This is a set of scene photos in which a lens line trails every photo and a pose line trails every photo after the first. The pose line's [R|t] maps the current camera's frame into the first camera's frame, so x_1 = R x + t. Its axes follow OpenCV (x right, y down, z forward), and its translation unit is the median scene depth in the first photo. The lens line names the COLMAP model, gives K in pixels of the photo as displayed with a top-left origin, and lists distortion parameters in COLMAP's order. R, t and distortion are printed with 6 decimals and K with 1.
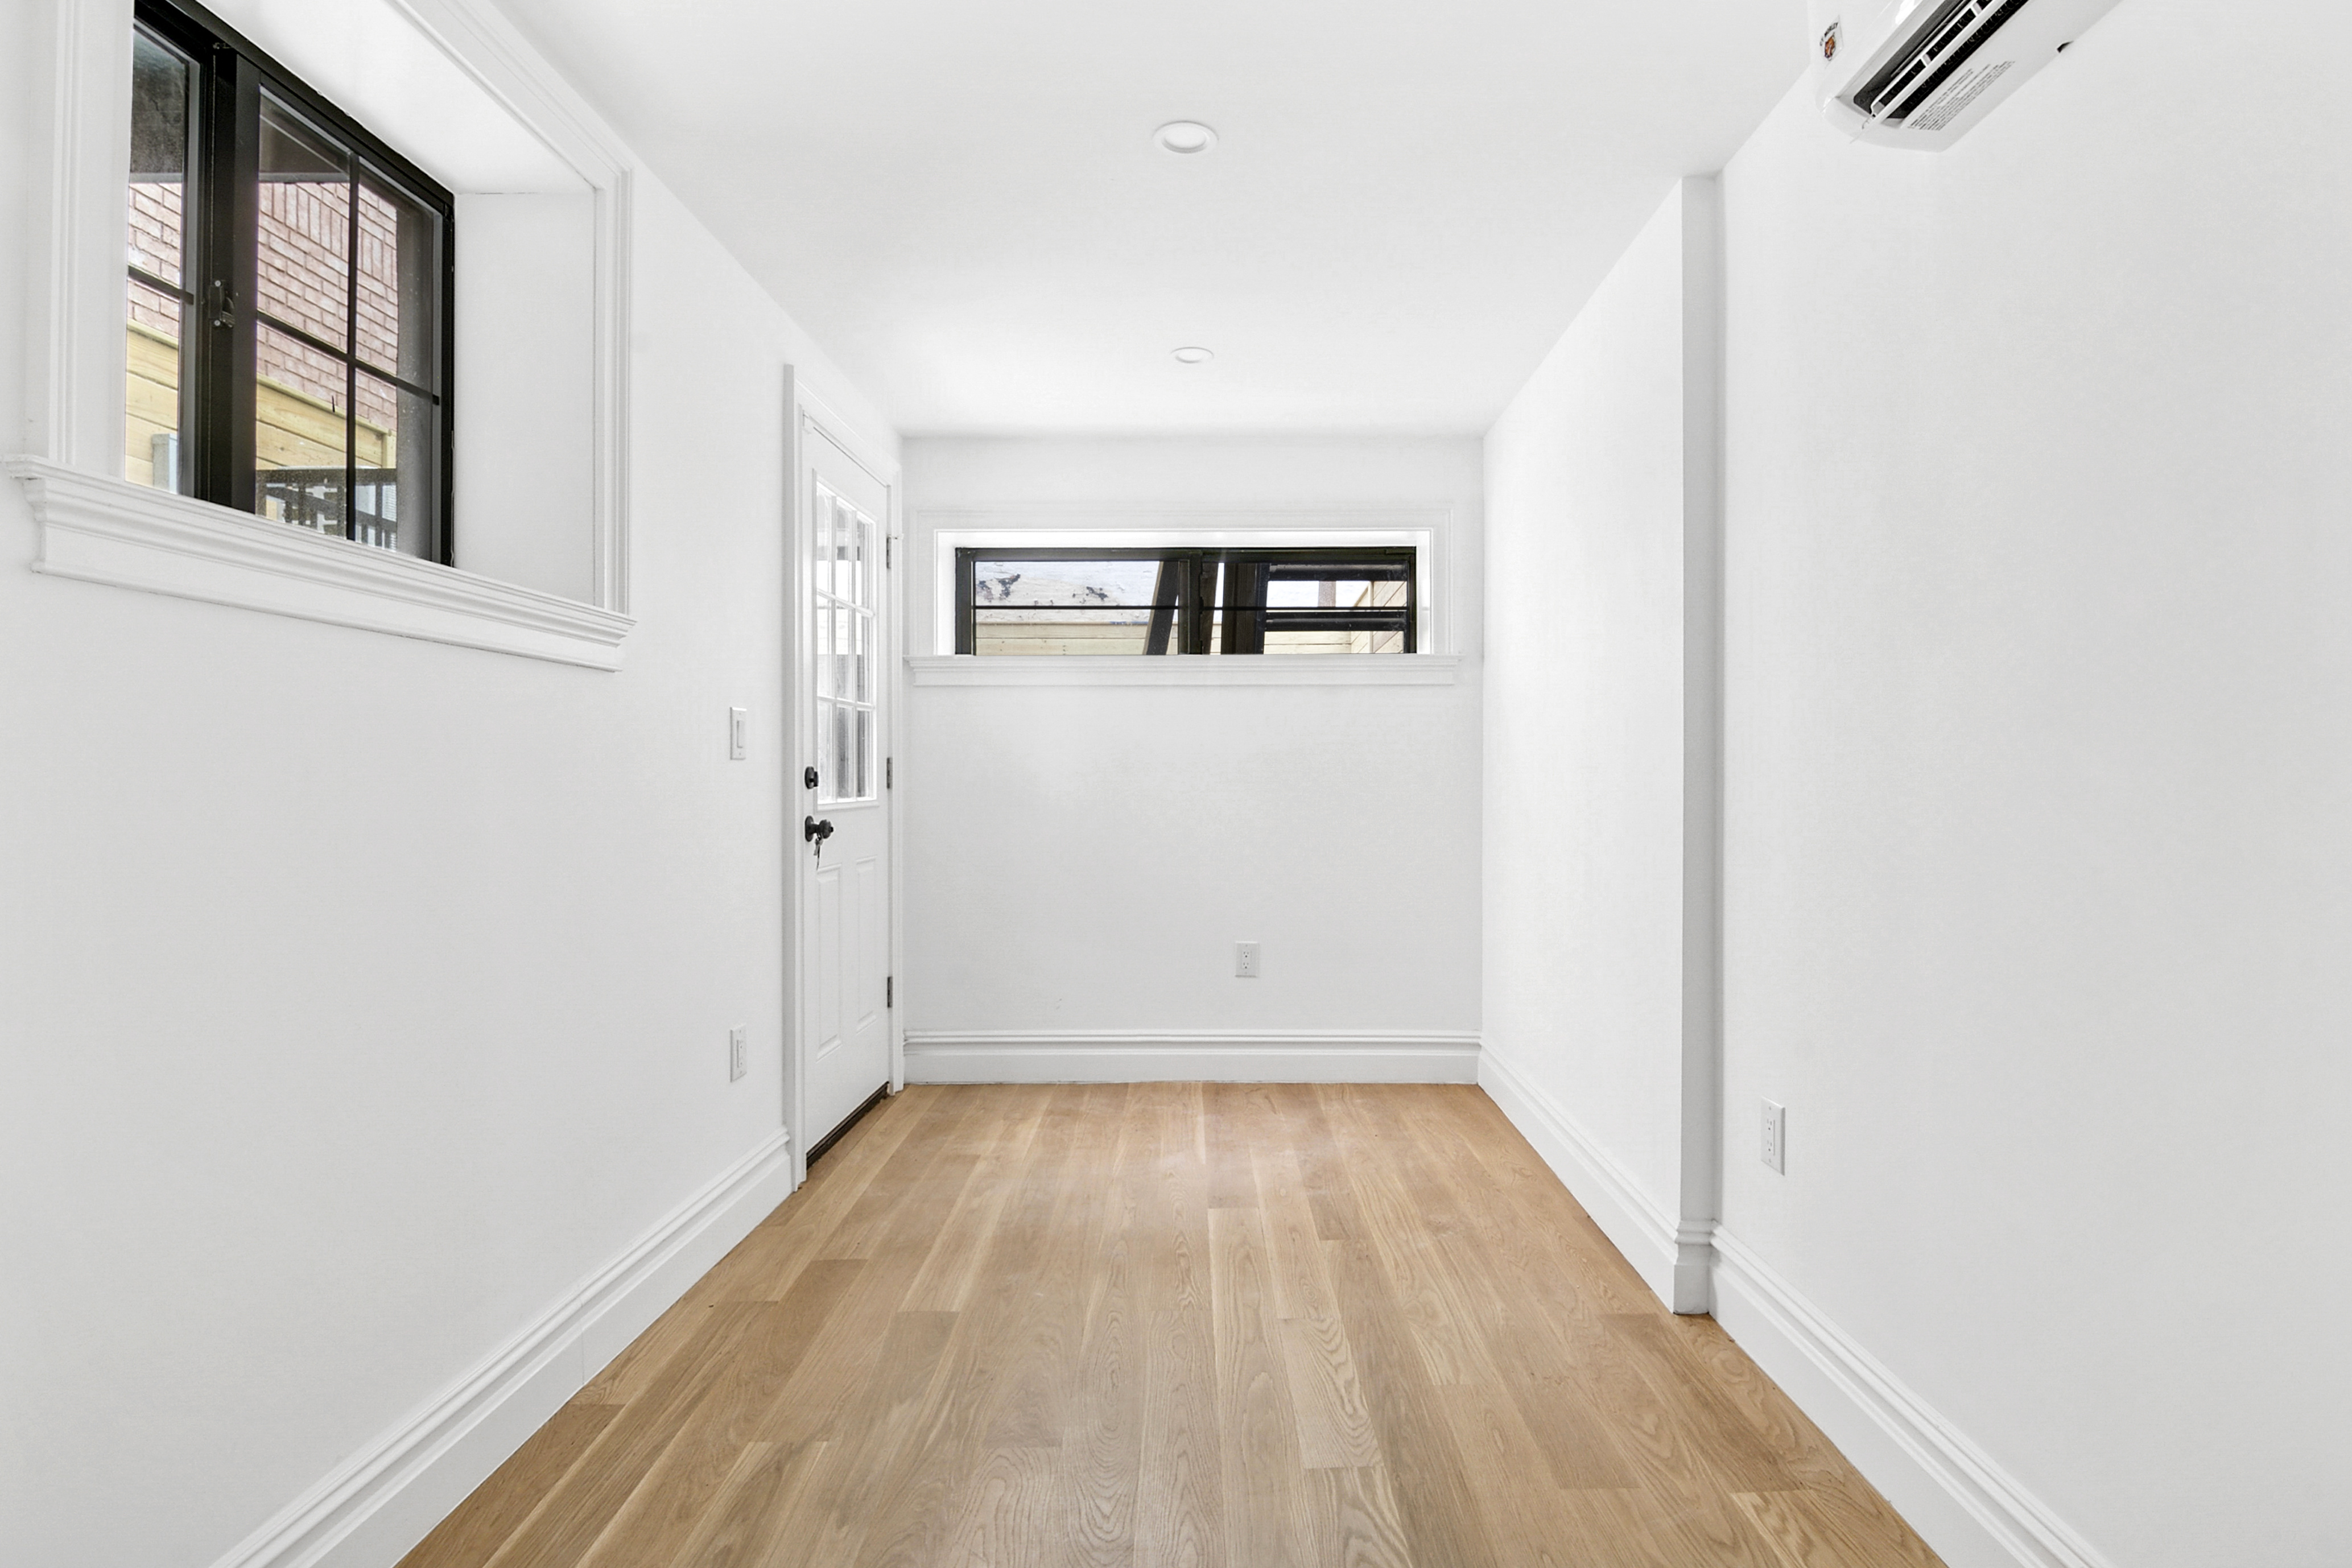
lens RADIAL K [[1139.8, 0, 1184.1], [0, 1139.8, 778.5], [0, 0, 1]] dist [0.003404, 0.000350]
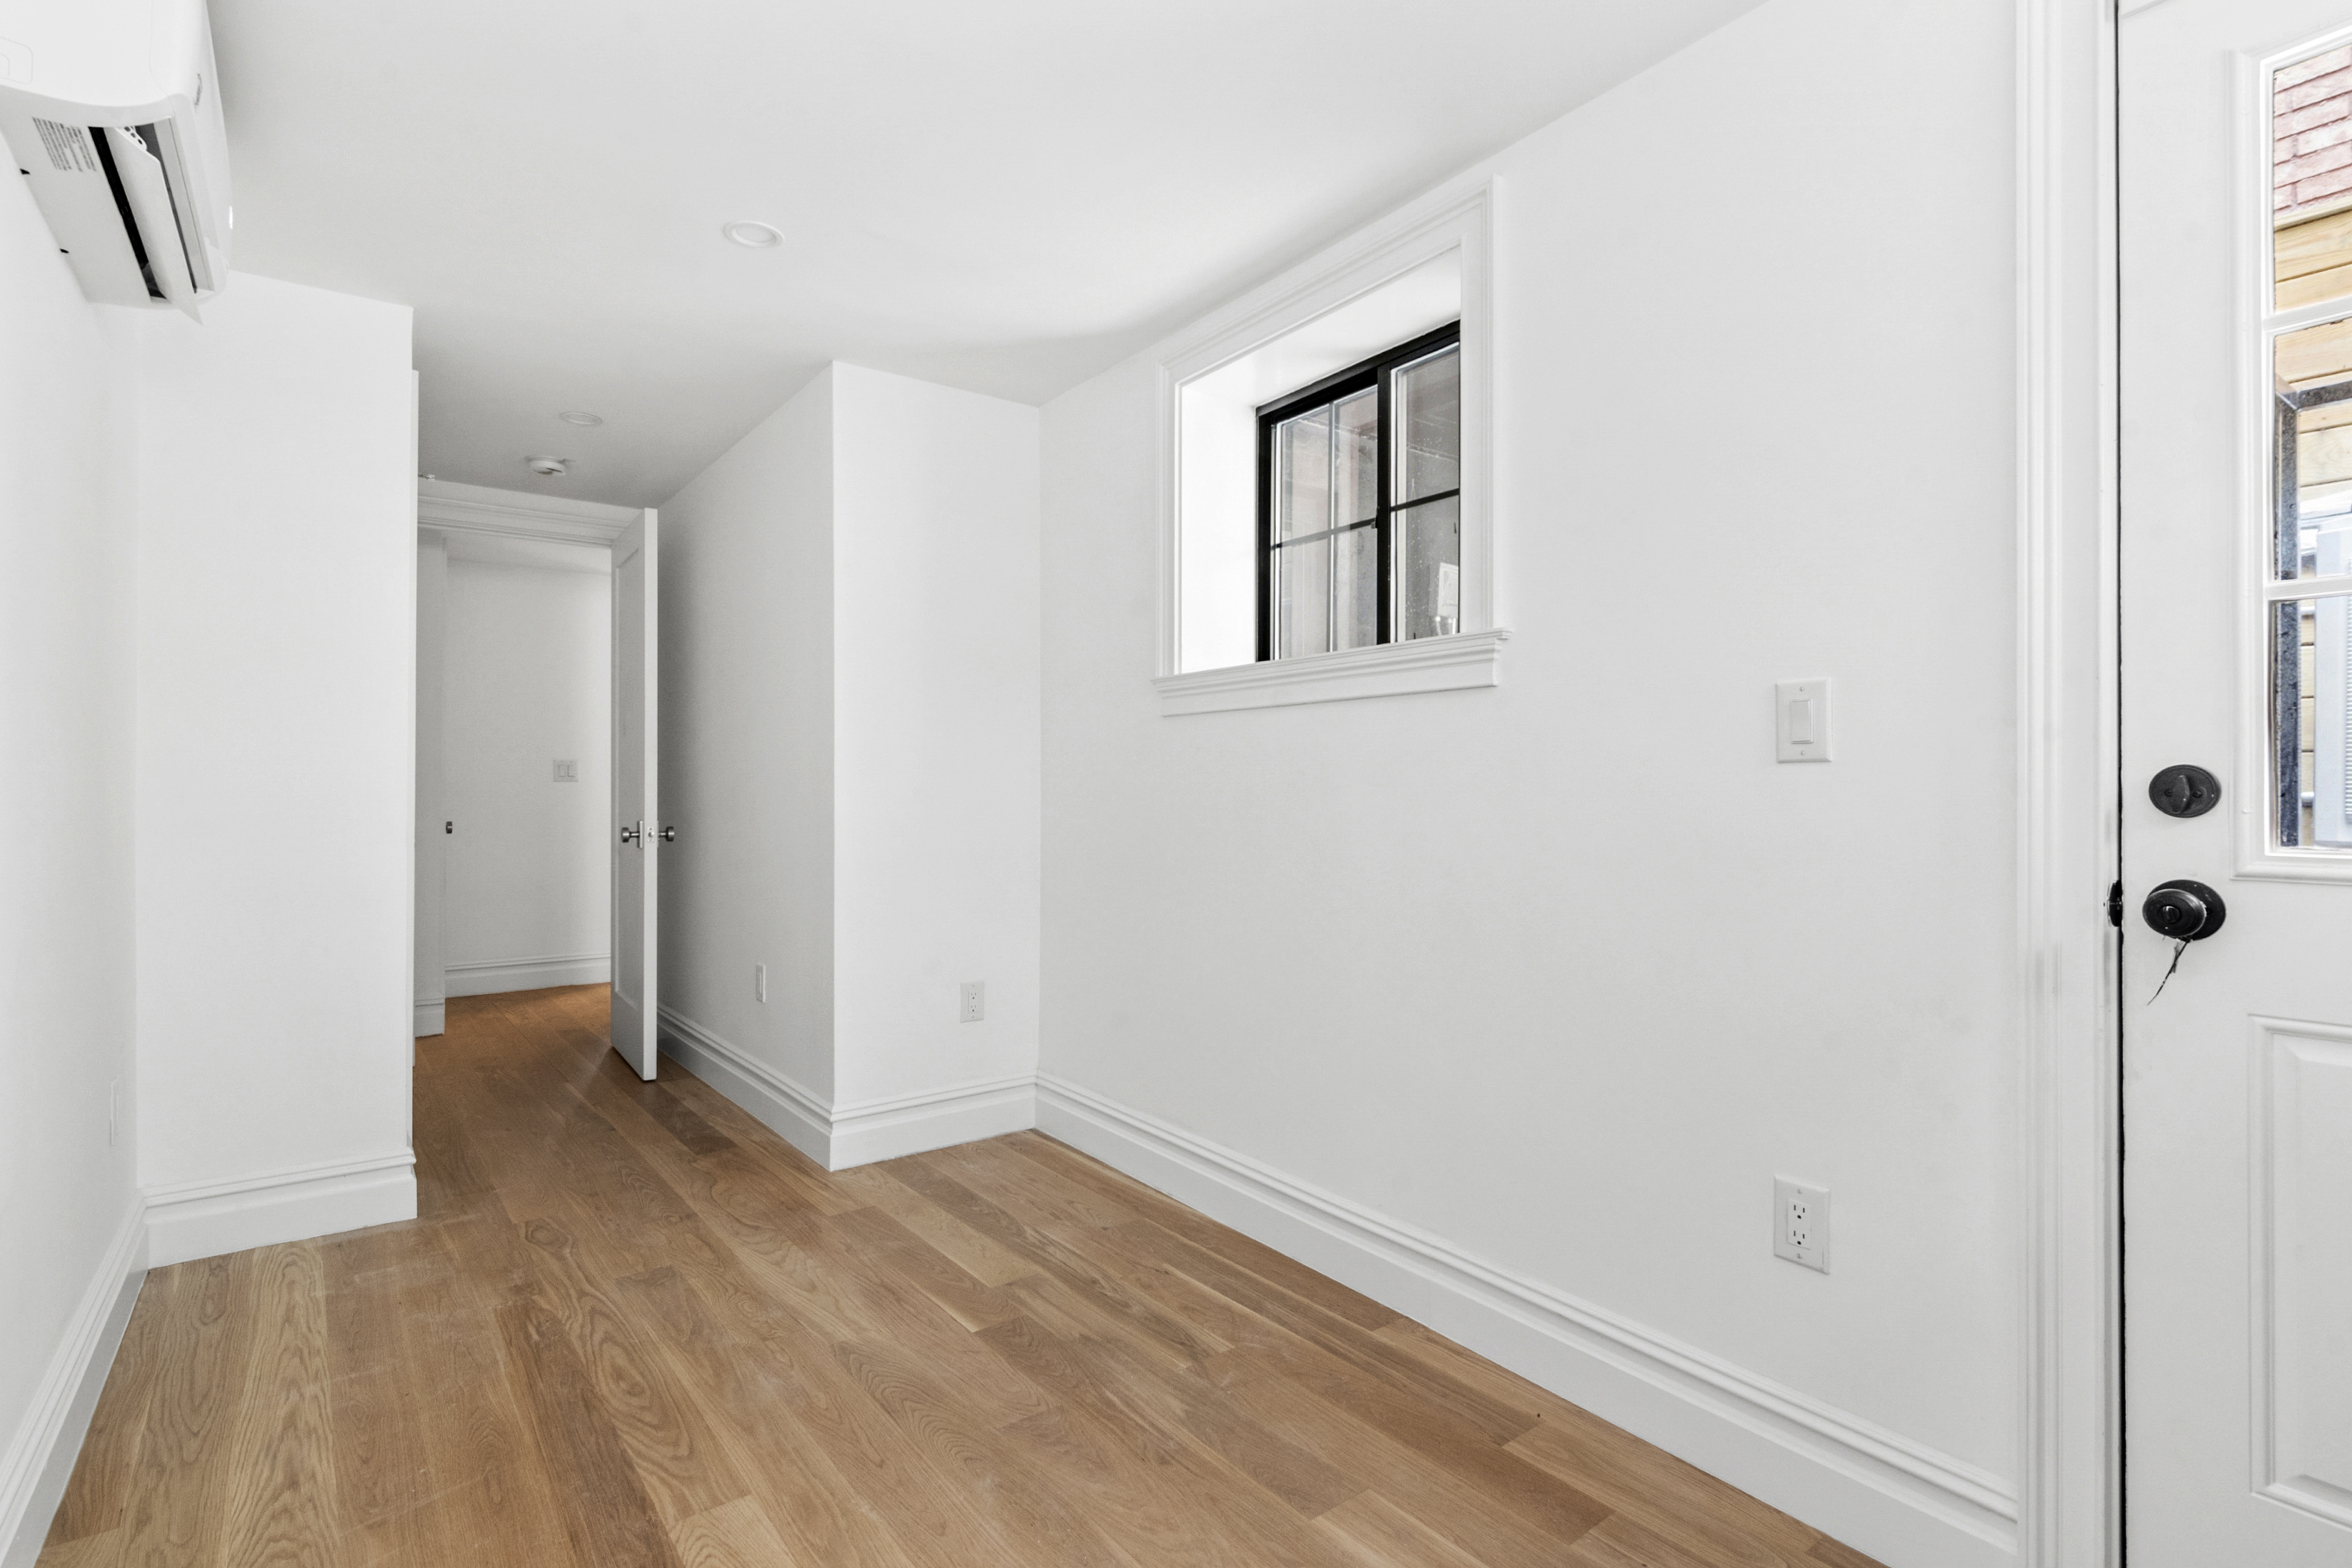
lens RADIAL K [[1139.8, 0, 1179.8], [0, 1139.8, 779.9], [0, 0, 1]] dist [0.003404, 0.000350]
pose [[-0.785206, -0.005473, -0.619211, 0.413906], [-0.000267, 0.999964, -0.008500, -0.001404], [0.619235, -0.006509, -0.785179, 1.937178]]
